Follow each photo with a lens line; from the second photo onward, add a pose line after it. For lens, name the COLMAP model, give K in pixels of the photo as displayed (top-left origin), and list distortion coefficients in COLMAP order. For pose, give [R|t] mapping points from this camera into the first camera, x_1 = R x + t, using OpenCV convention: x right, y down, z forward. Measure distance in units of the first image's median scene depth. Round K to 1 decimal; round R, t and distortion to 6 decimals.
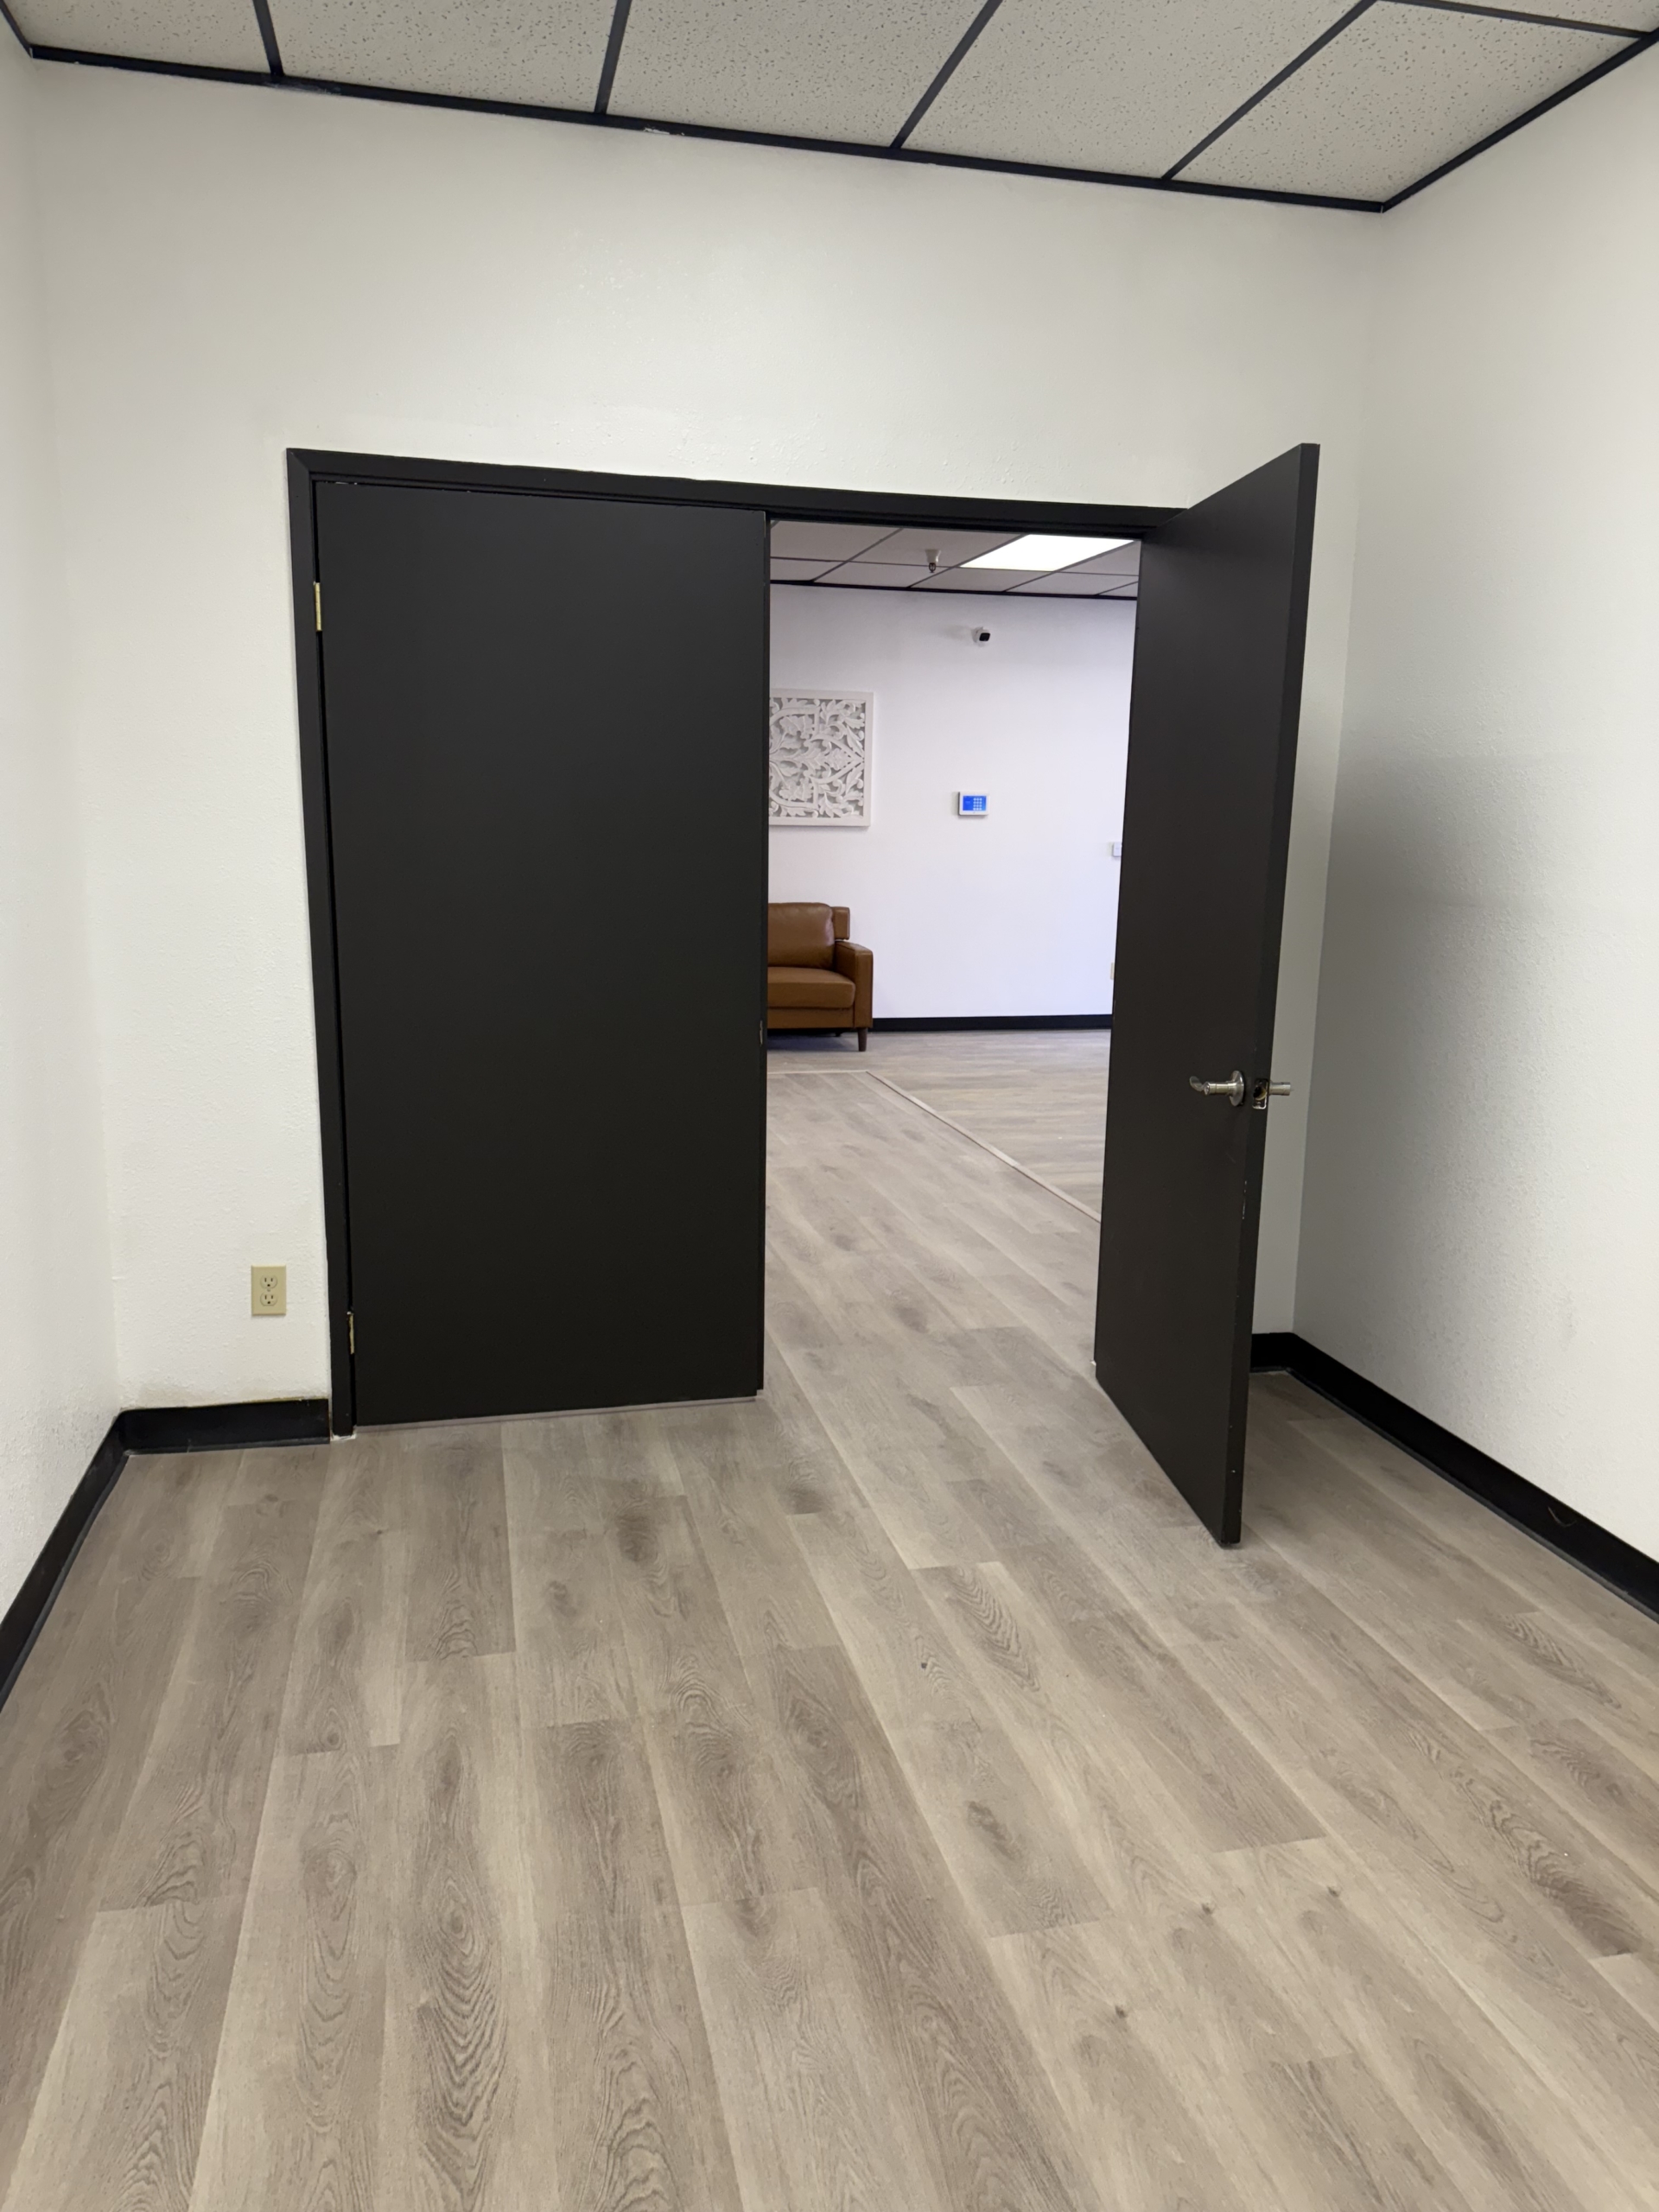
lens RADIAL K [[1571.1, 0, 824.9], [0, 1571.1, 1103.5], [0, 0, 1]] dist [-0.031728, -0.009899]
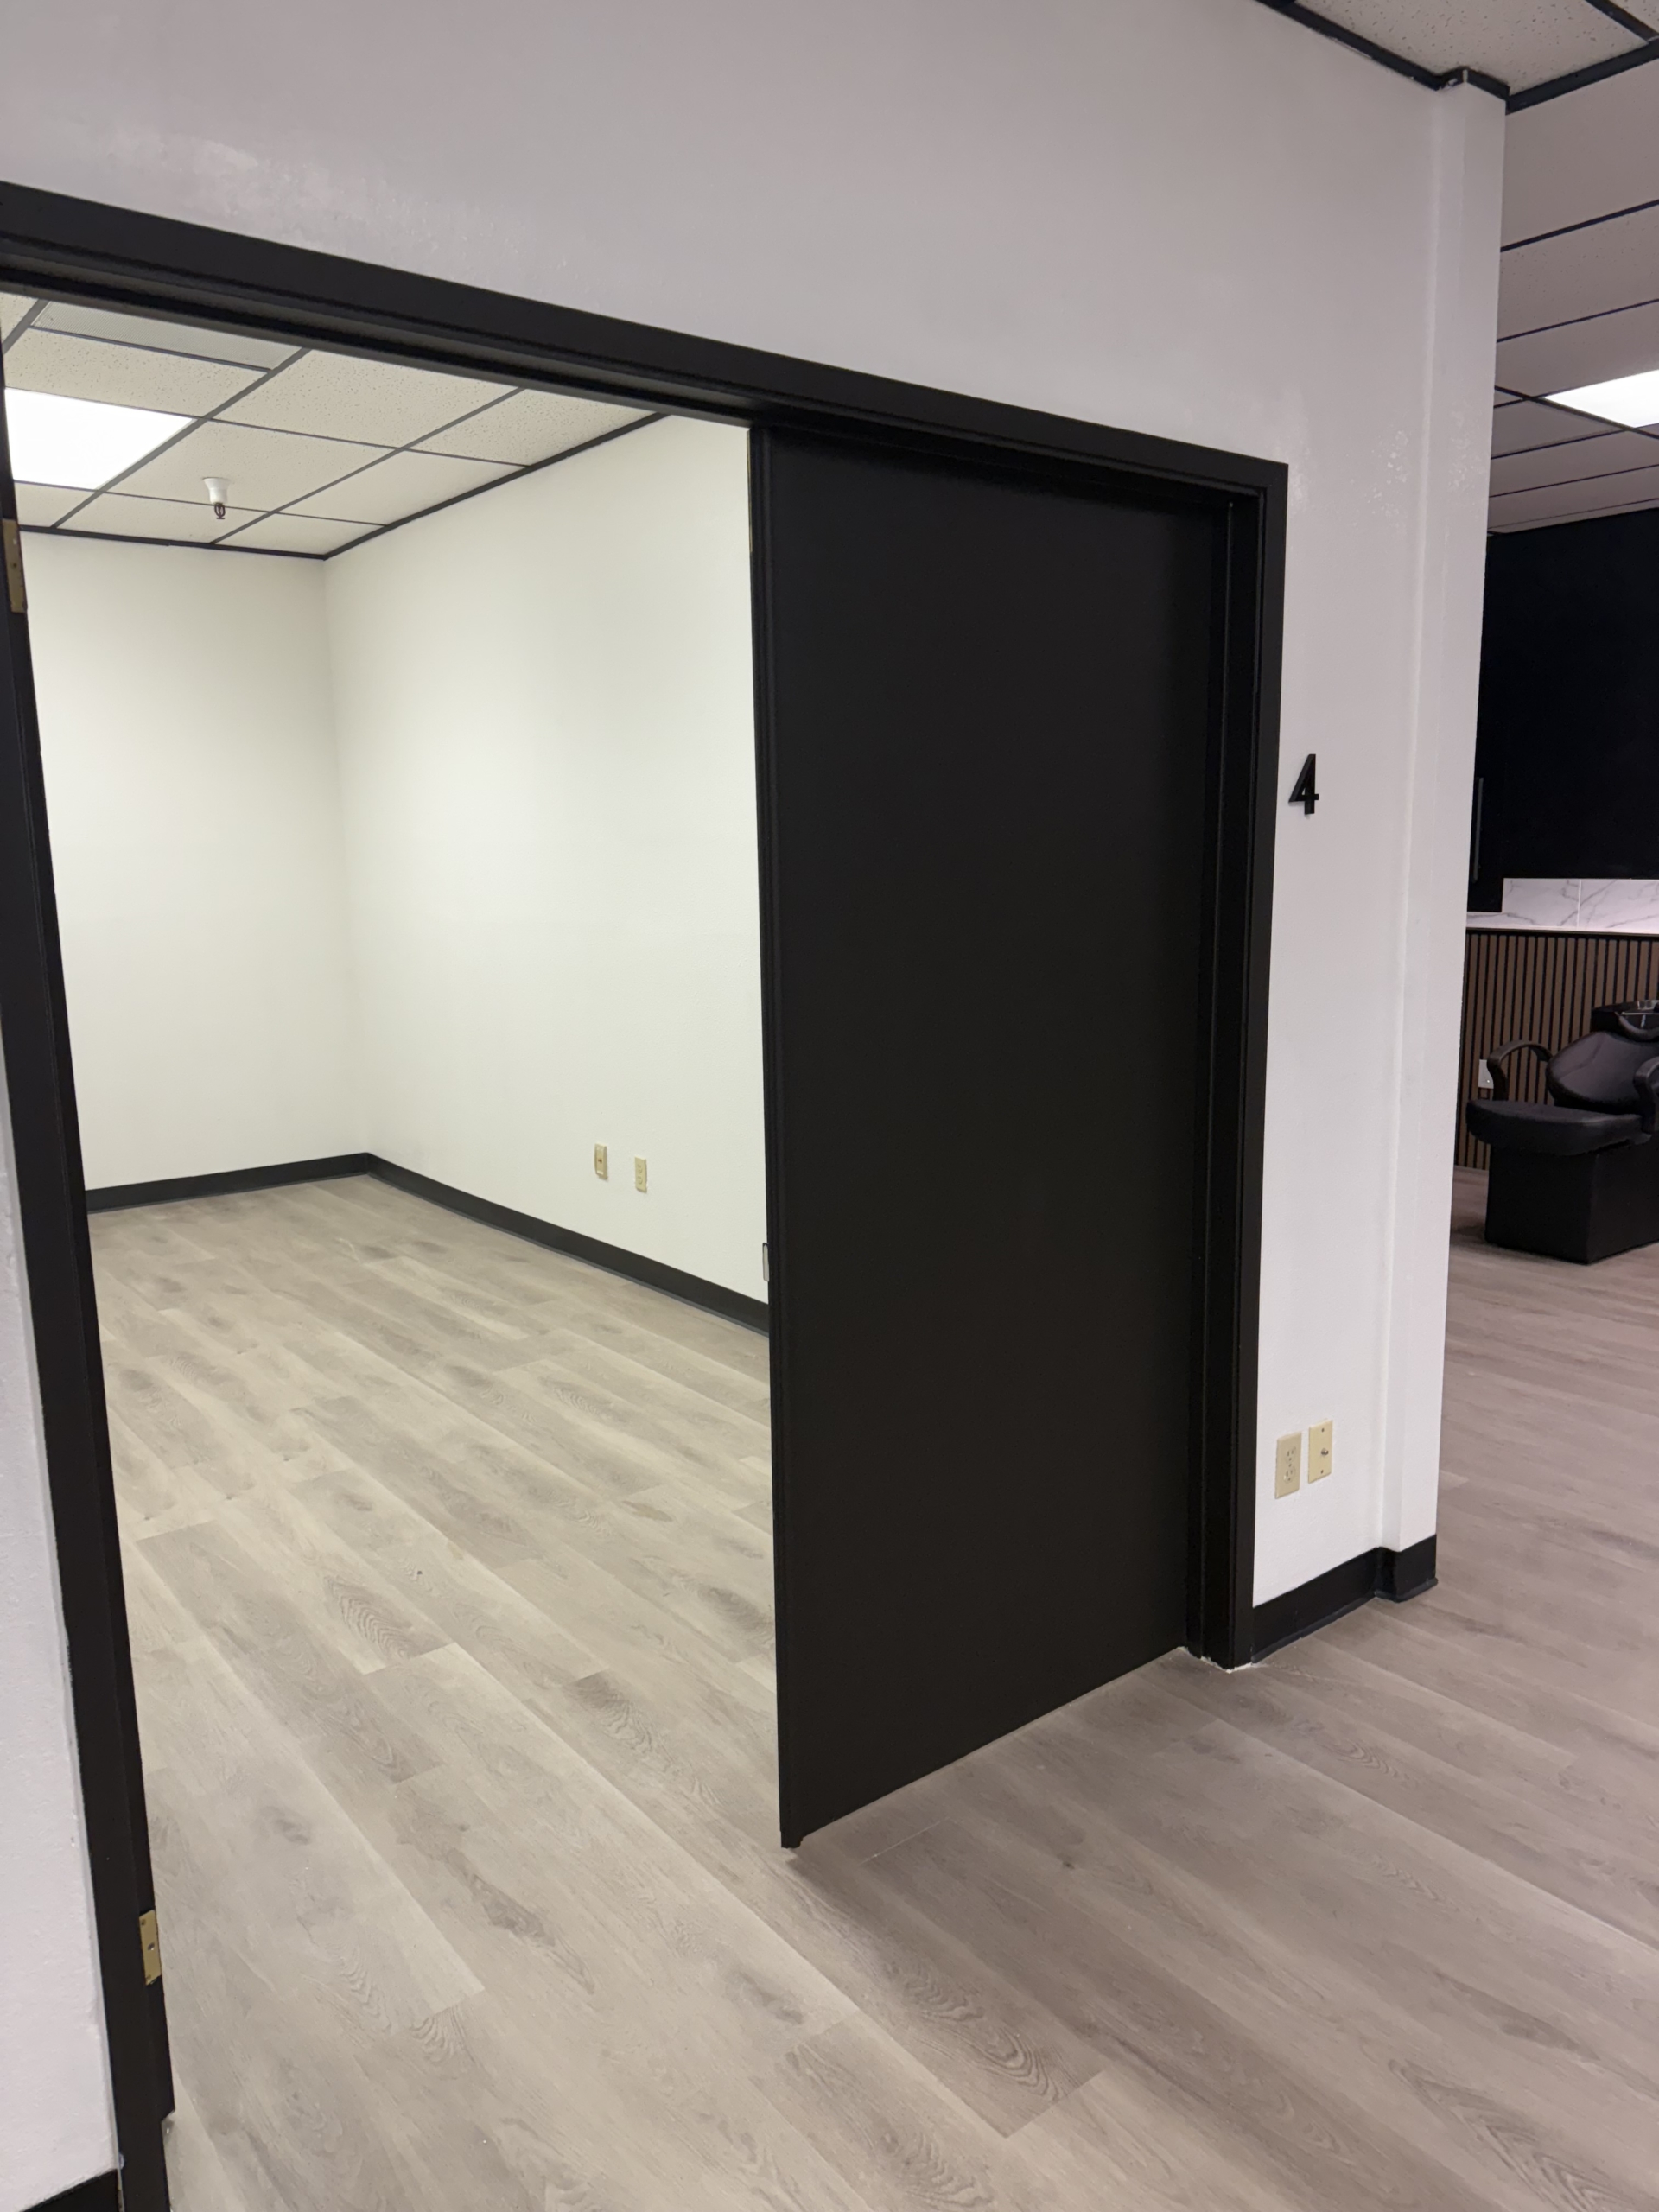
lens RADIAL K [[1571.1, 0, 834.3], [0, 1571.1, 1108.1], [0, 0, 1]] dist [-0.031728, -0.009899]
pose [[-0.909552, 0.070290, -0.409603, 0.240770], [-0.074176, 0.942310, 0.326419, -0.408262], [0.408917, 0.327278, -0.851866, 2.025259]]
